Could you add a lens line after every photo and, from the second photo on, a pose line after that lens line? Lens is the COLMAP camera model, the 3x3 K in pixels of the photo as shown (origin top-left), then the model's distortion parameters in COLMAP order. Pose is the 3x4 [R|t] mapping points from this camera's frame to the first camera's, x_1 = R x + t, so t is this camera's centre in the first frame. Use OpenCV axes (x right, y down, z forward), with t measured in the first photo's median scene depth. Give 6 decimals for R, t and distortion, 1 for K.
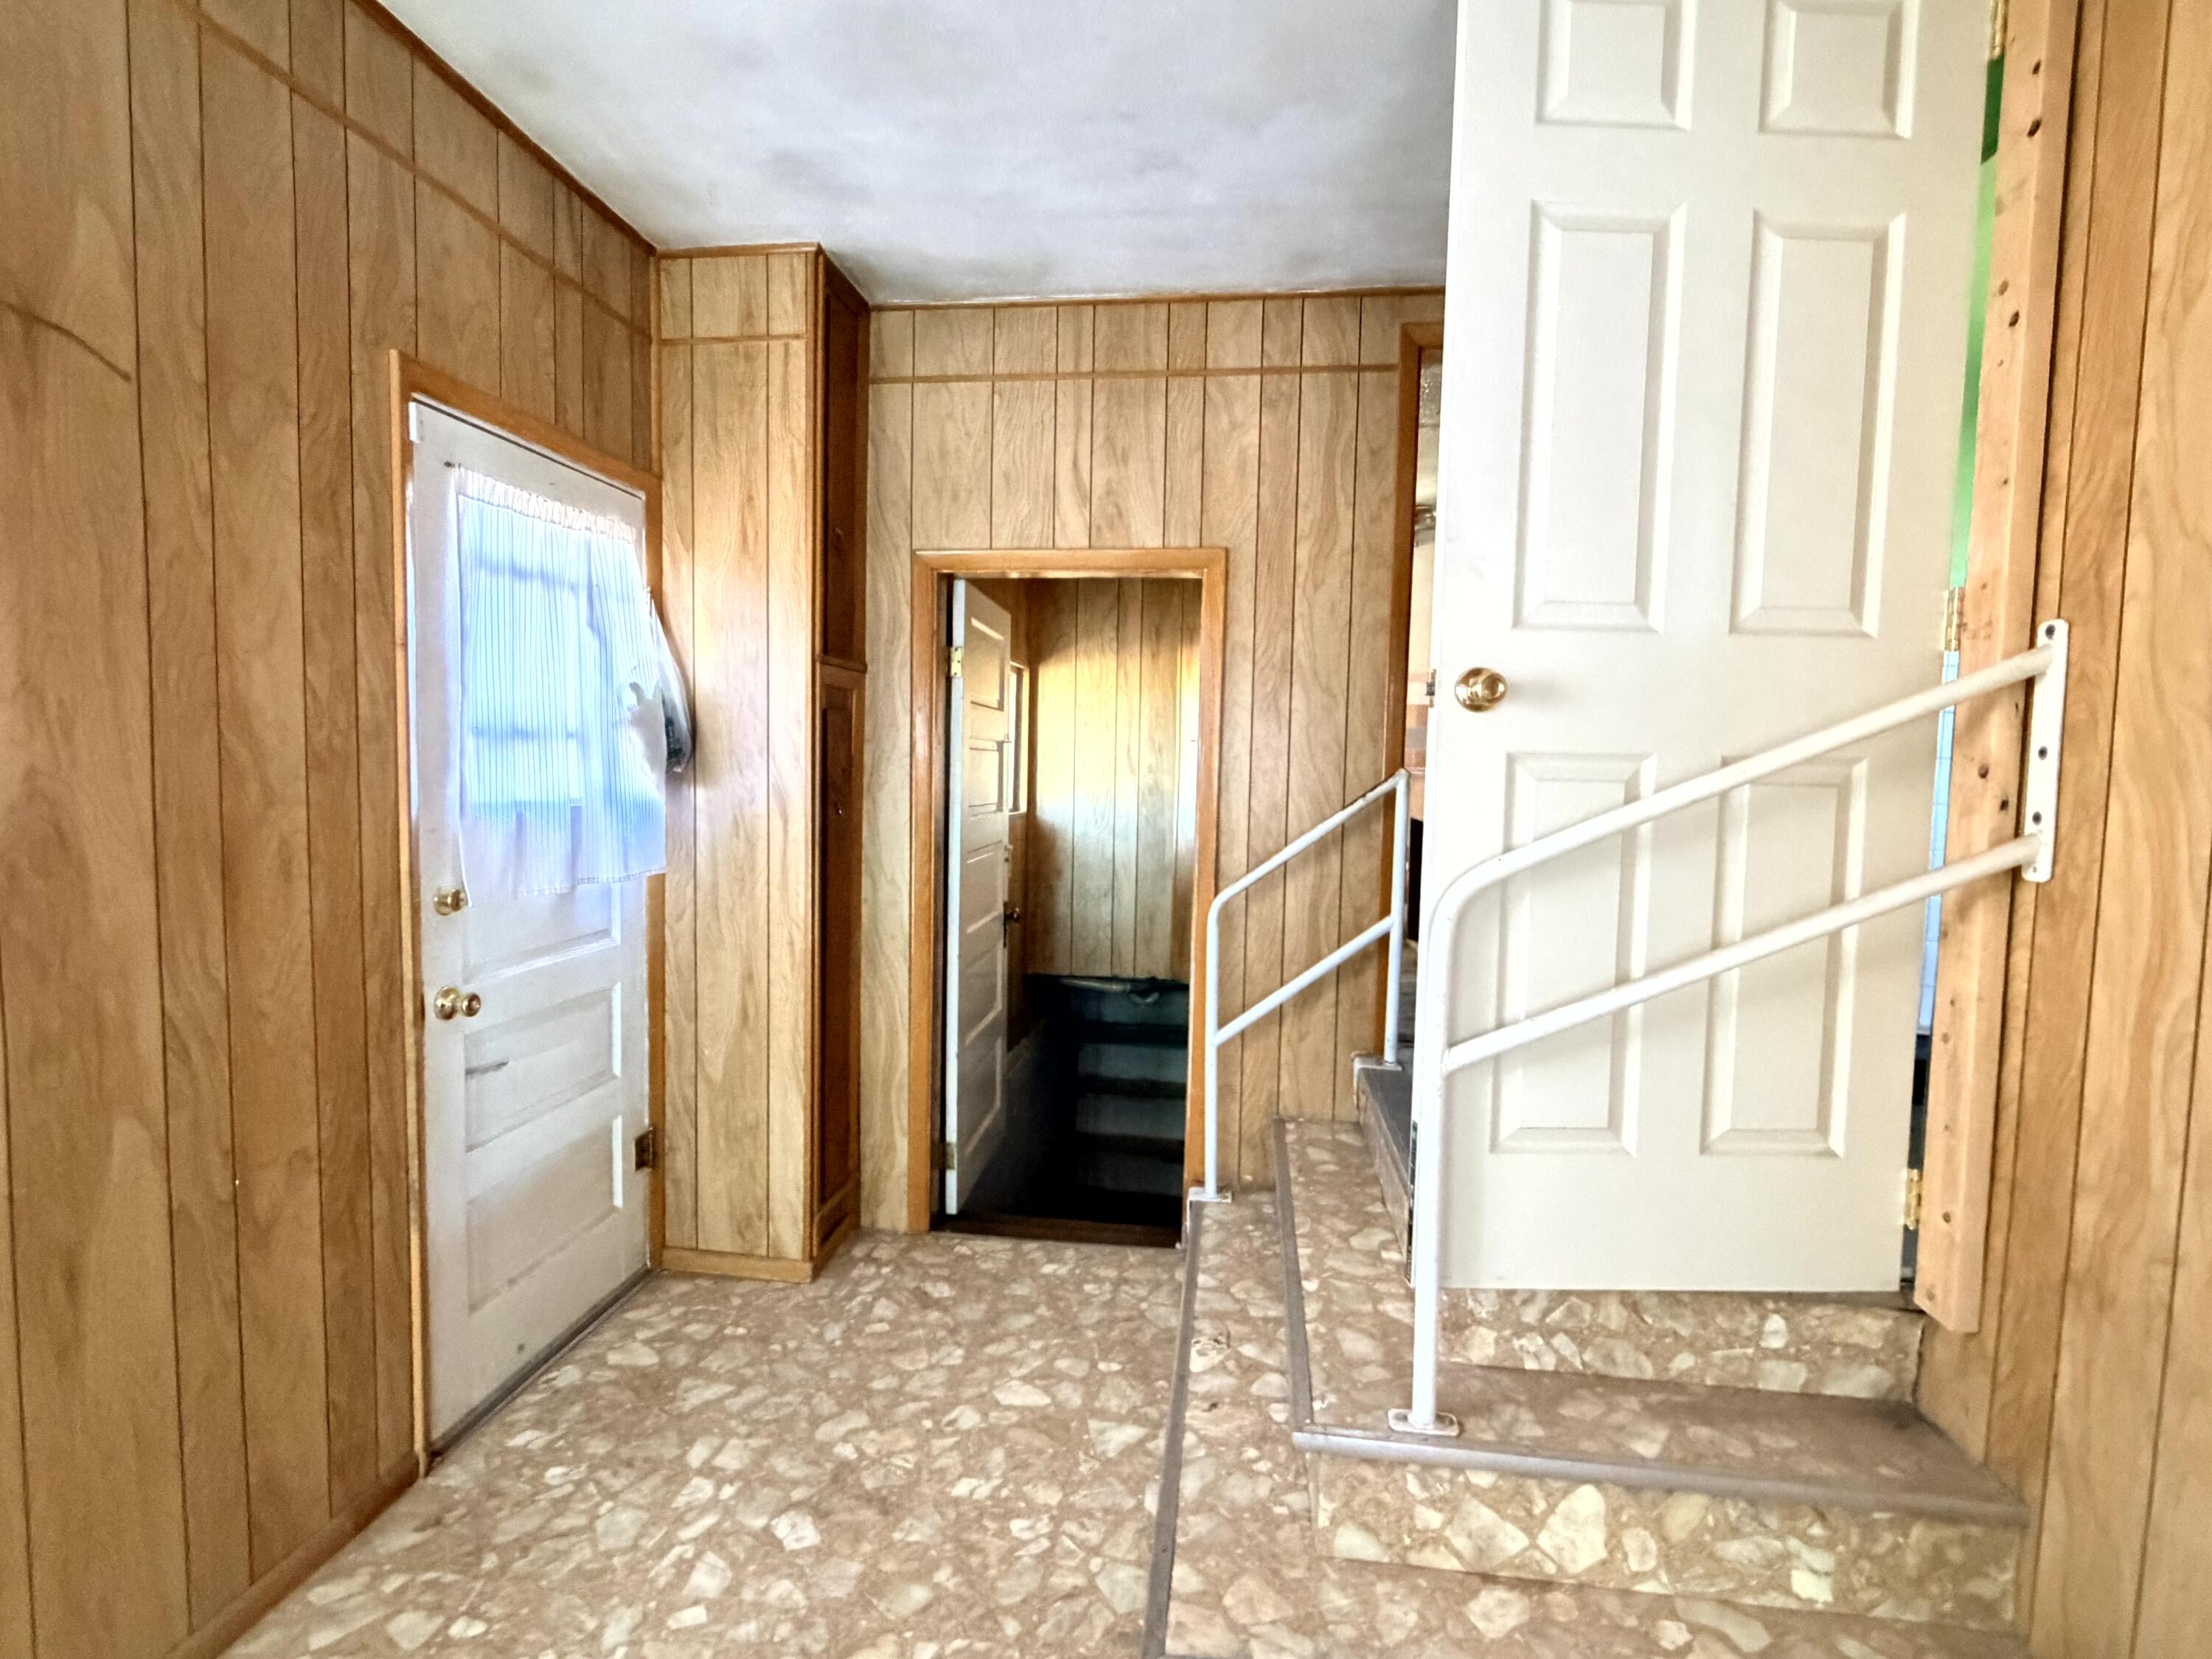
lens RADIAL K [[1070.5, 0, 1095.9], [0, 1070.5, 831.7], [0, 0, 1]] dist [0.000926, -0.000405]
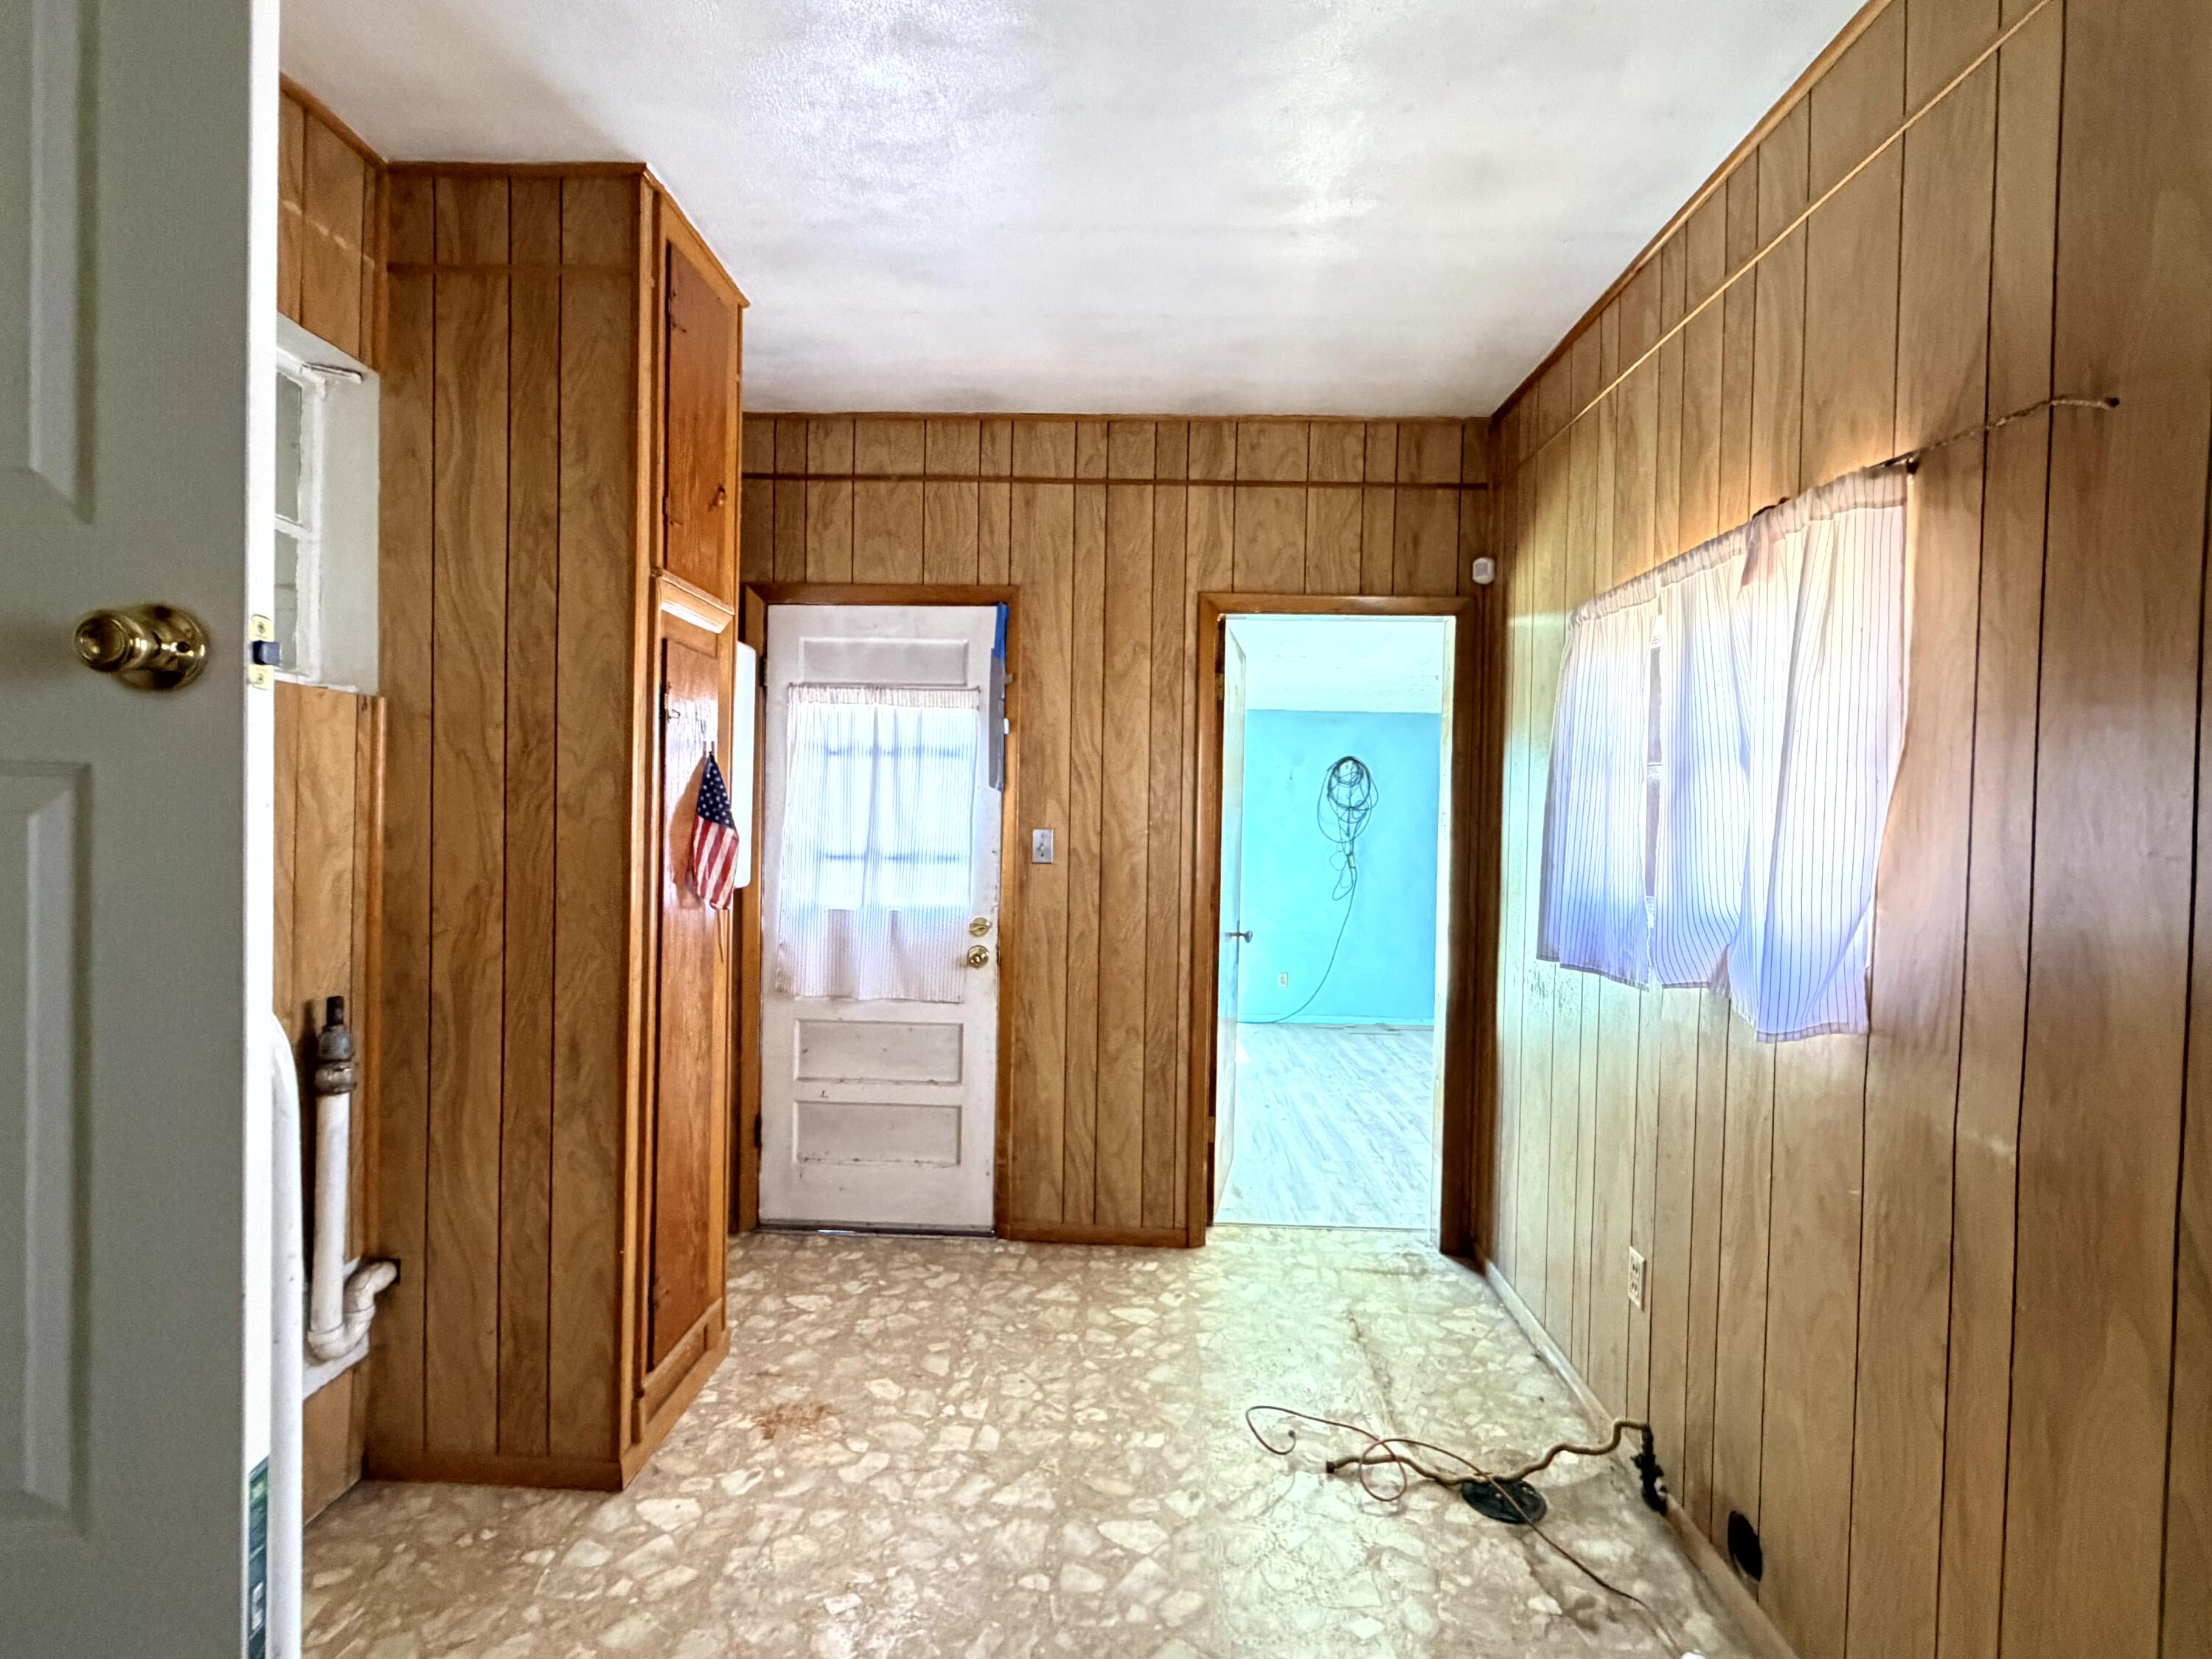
lens RADIAL K [[1070.5, 0, 1119.8], [0, 1070.5, 832.2], [0, 0, 1]] dist [0.000926, -0.000405]
pose [[-0.991908, -0.050766, -0.116370, -0.333954], [-0.059576, 0.995512, 0.073523, -0.137844], [0.112115, 0.079861, -0.990481, 2.024085]]
